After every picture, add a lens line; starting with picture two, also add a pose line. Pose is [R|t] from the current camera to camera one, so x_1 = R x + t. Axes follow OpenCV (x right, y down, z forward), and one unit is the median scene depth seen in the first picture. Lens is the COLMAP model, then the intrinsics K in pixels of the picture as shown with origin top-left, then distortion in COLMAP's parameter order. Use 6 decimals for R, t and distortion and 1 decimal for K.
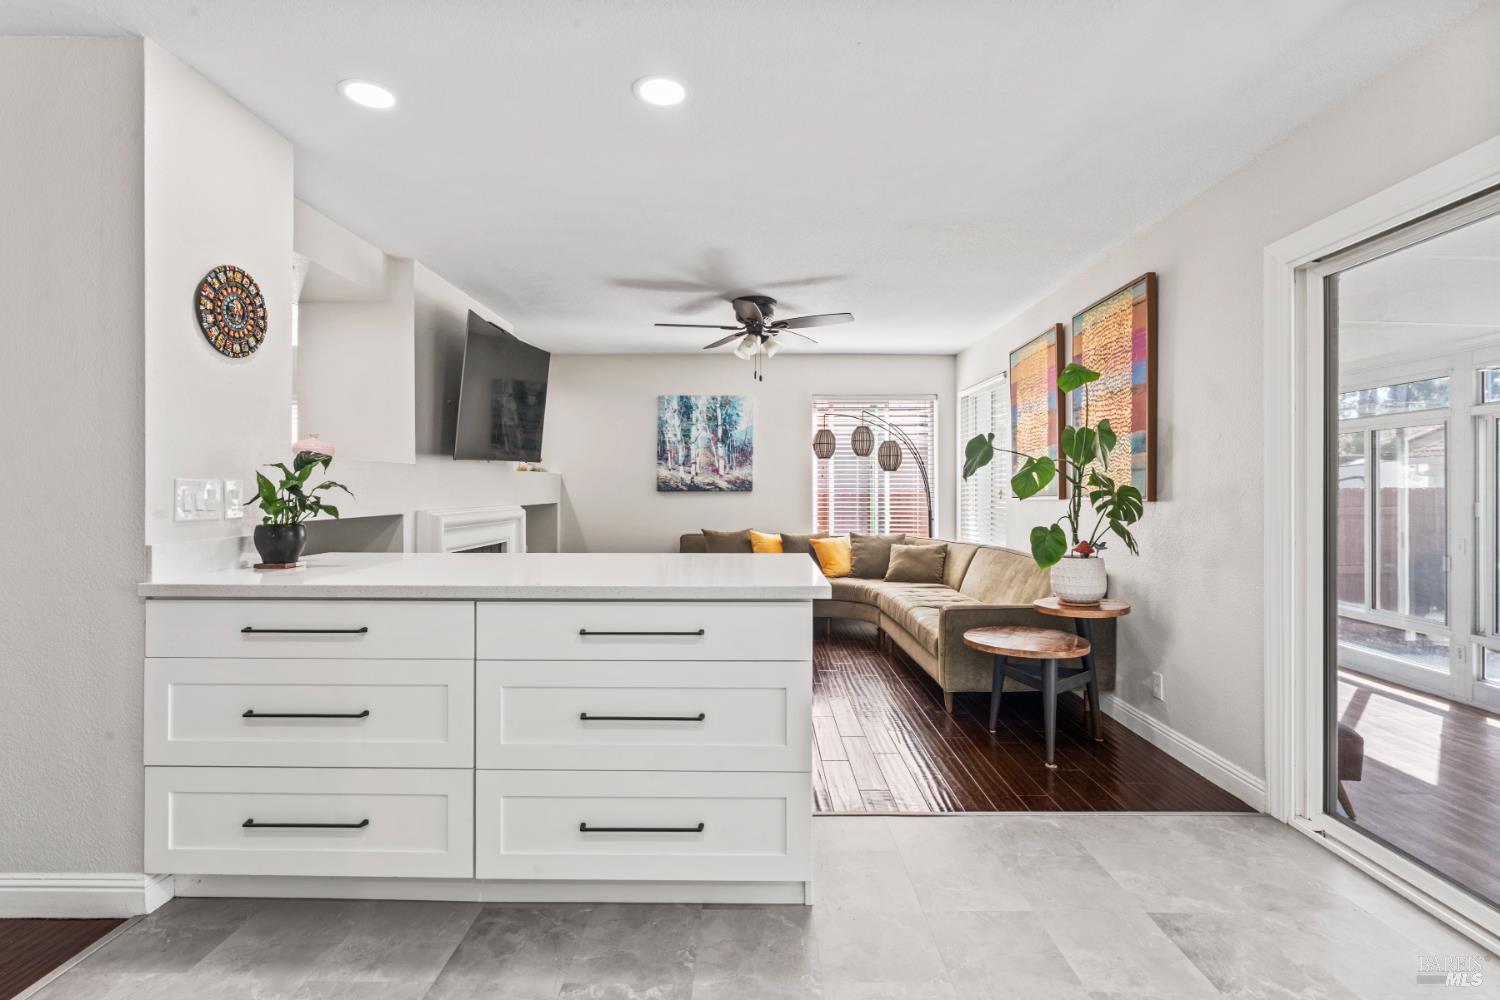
lens RADIAL K [[708.4, 0, 748.4], [0, 708.4, 485.5], [0, 0, 1]] dist [-0.002727, -0.000023]
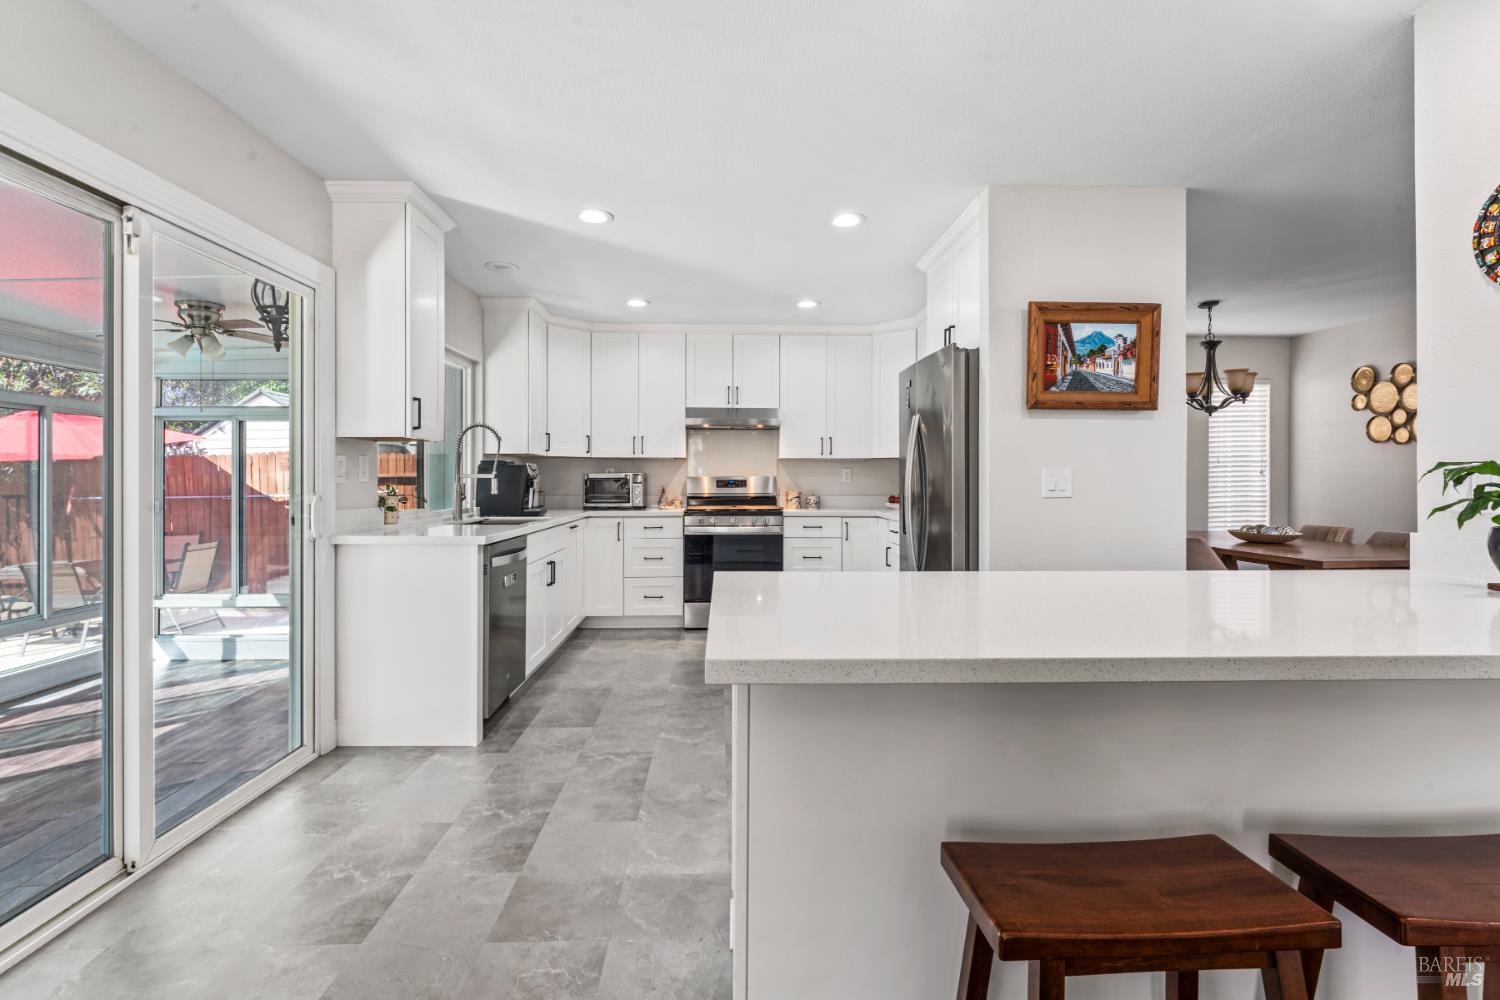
lens RADIAL K [[740.1, 0, 730.0], [0, 740.1, 470.4], [0, 0, 1]] dist [0.077794, 0.000050]
pose [[-0.999672, -0.000951, -0.025585, 0.067616], [-0.000477, 0.999829, -0.018512, 0.010272], [0.025598, -0.018494, -0.999501, 1.155338]]
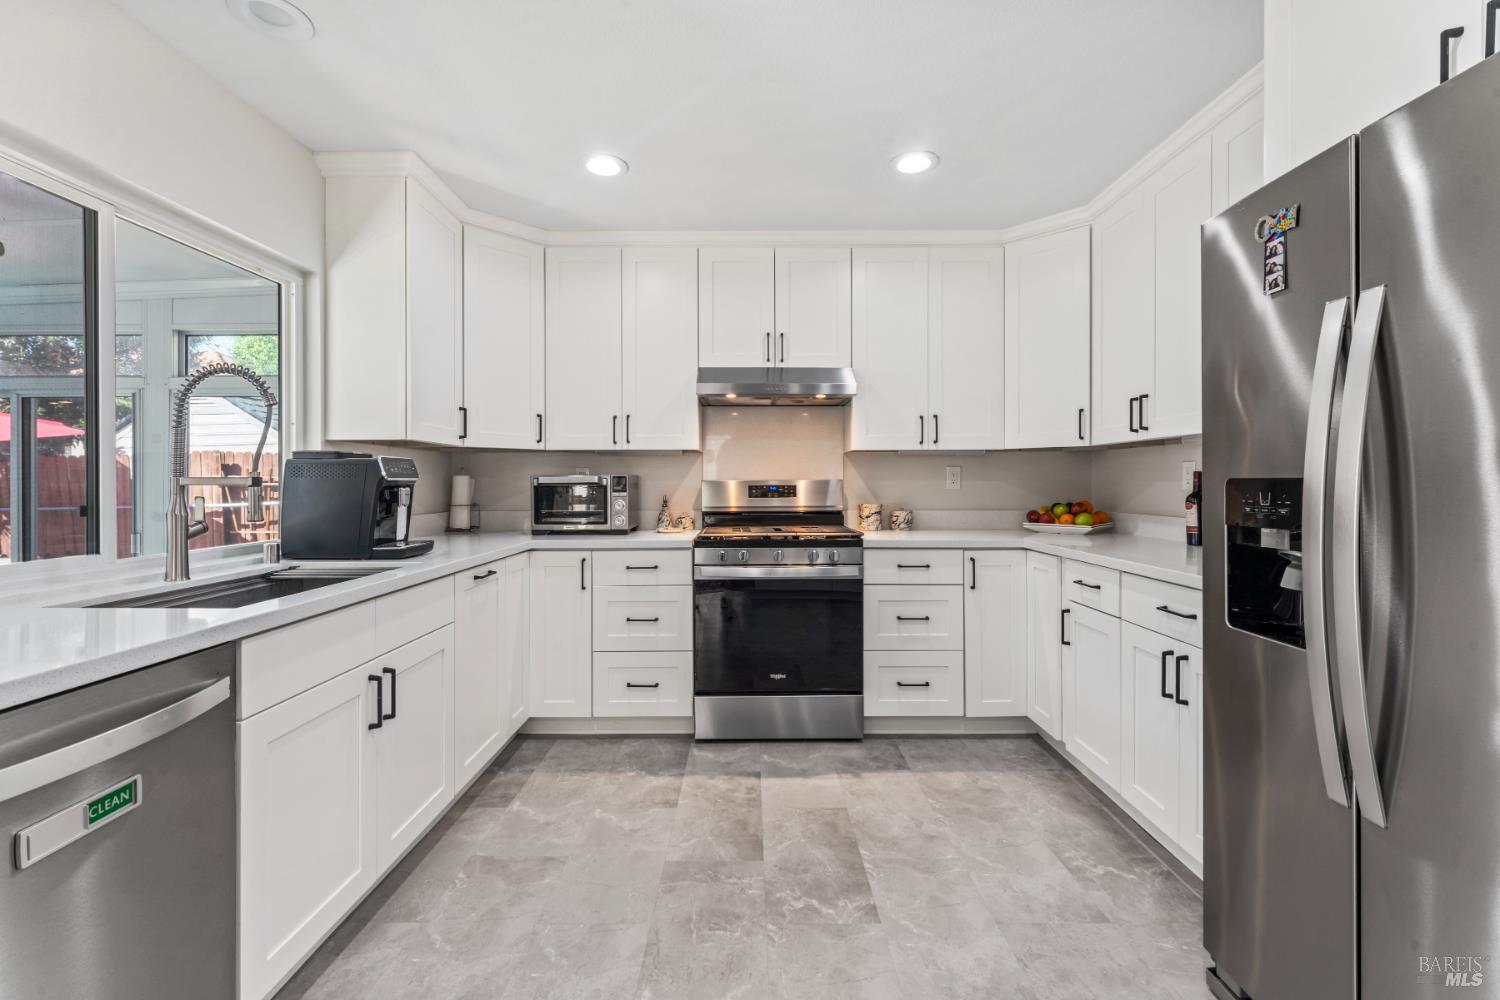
lens RADIAL K [[660.0, 0, 745.3], [0, 660.0, 481.1], [0, 0, 1]] dist [-0.000040, 0.000235]
pose [[-0.999980, 0.002290, -0.005920, 0.065334], [0.002336, 0.999968, -0.007703, 0.000936], [0.005902, -0.007716, -0.999953, 0.364123]]
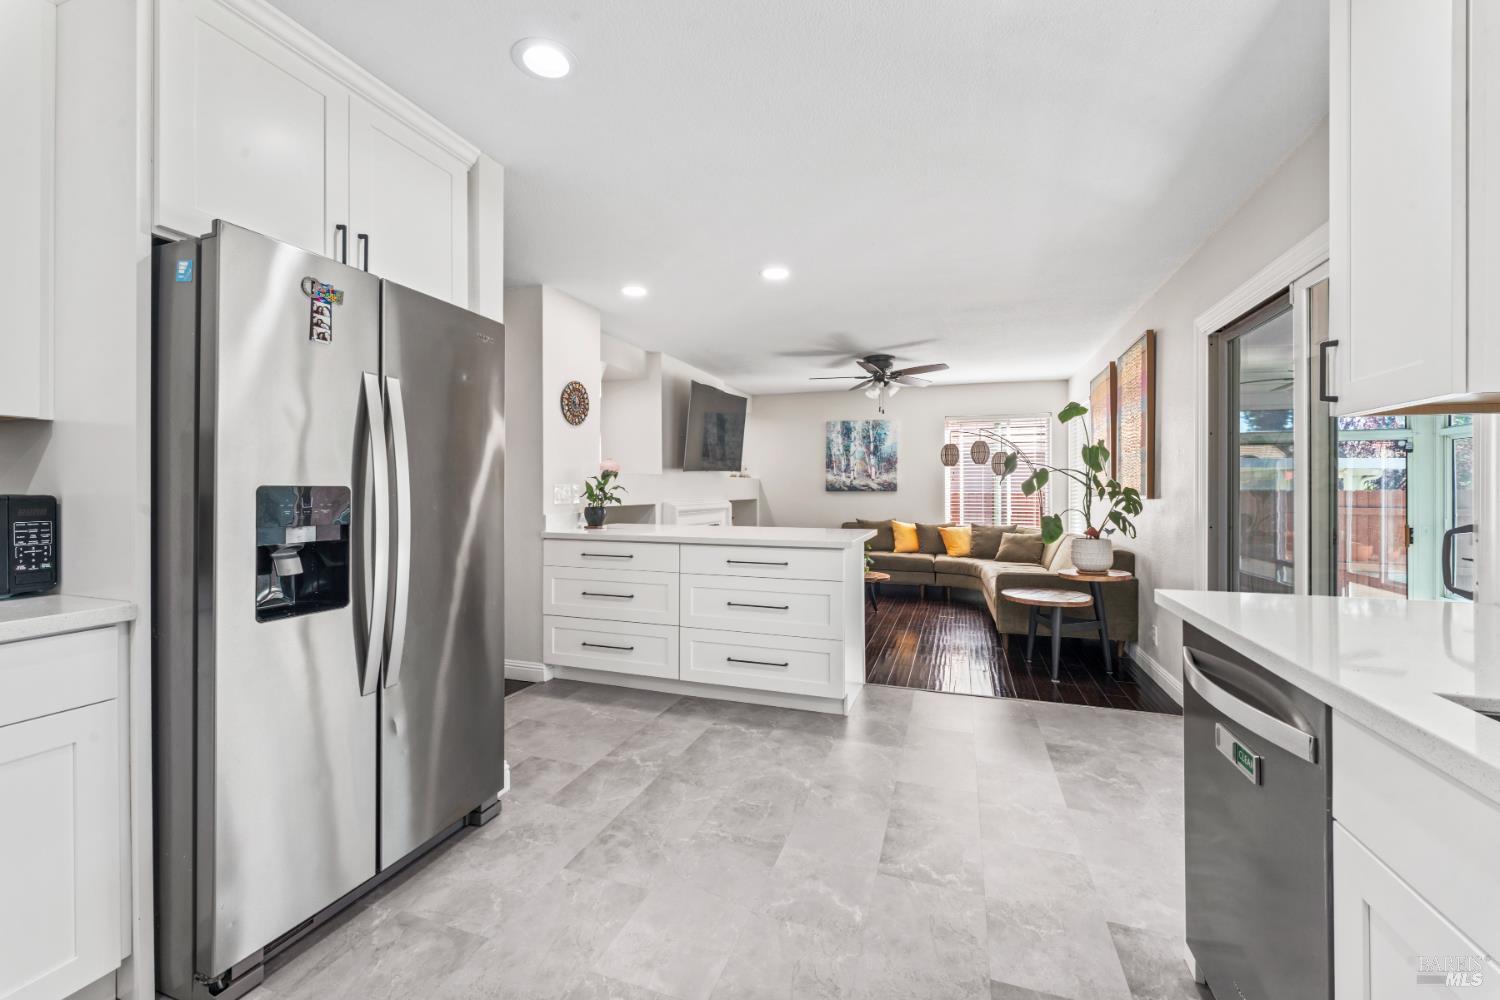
lens RADIAL K [[608.5, 0, 741.8], [0, 608.5, 489.2], [0, 0, 1]] dist [-0.000596, -0.000392]
pose [[0.945120, 0.000911, -0.326722, 0.202970], [0.000795, 0.999987, 0.005088, -0.002744], [0.326723, -0.005068, 0.945107, -0.340948]]
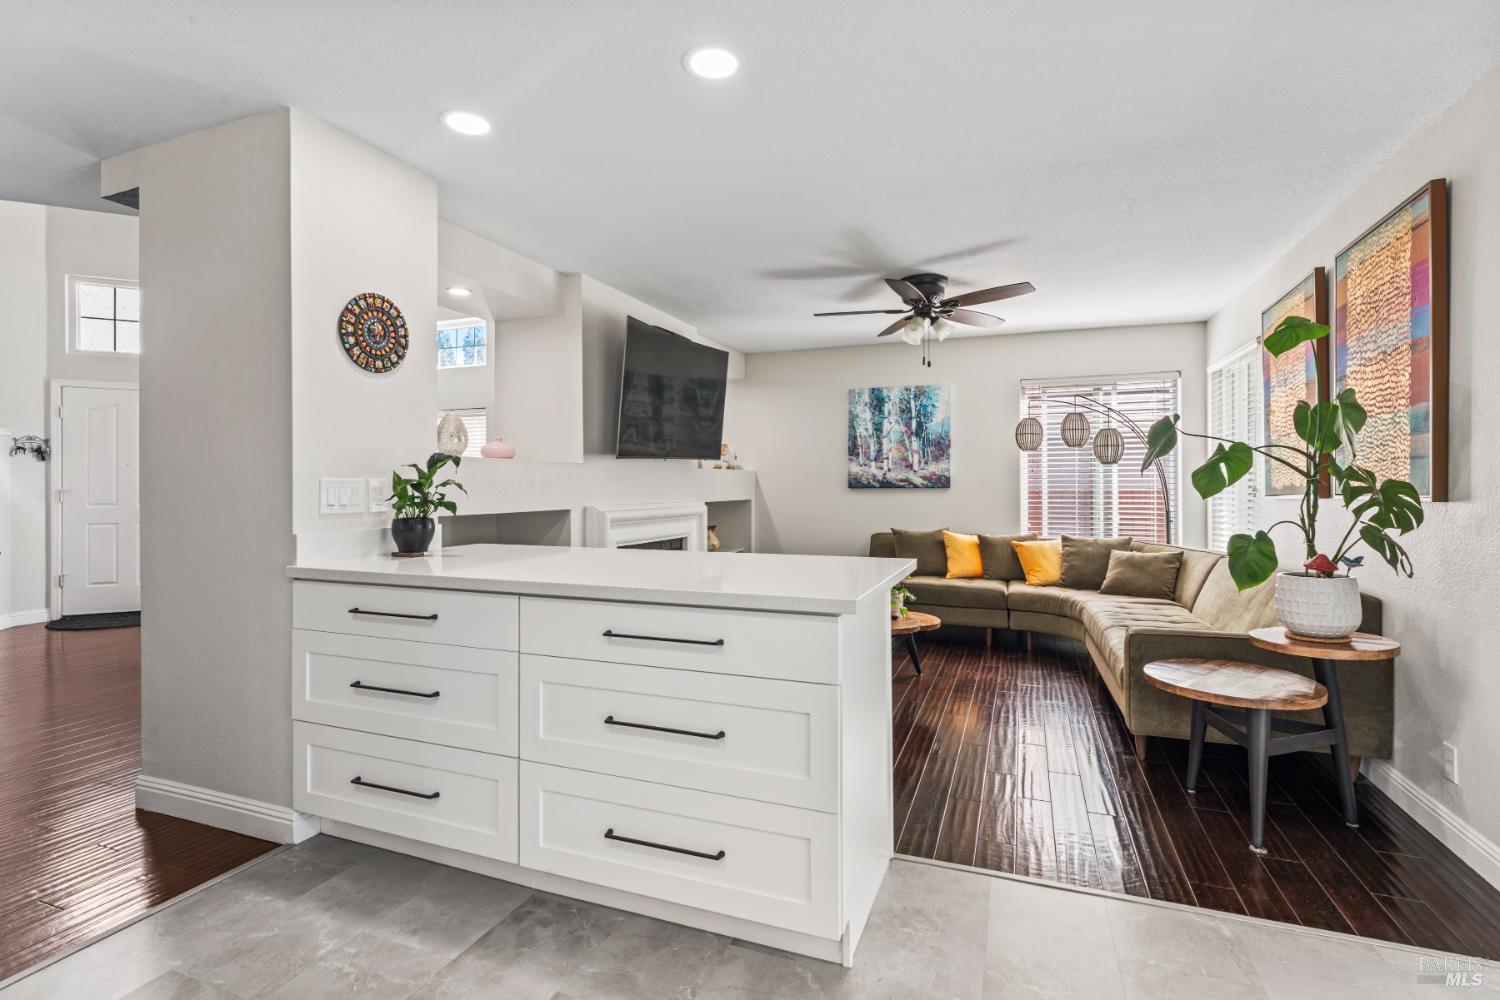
lens RADIAL K [[708.4, 0, 748.4], [0, 708.4, 485.5], [0, 0, 1]] dist [-0.002727, -0.000023]
pose [[0.936301, -0.002241, -0.351191, 0.162969], [0.003949, 0.999984, 0.004146, 0.000217], [0.351176, -0.005269, 0.936295, 0.088963]]
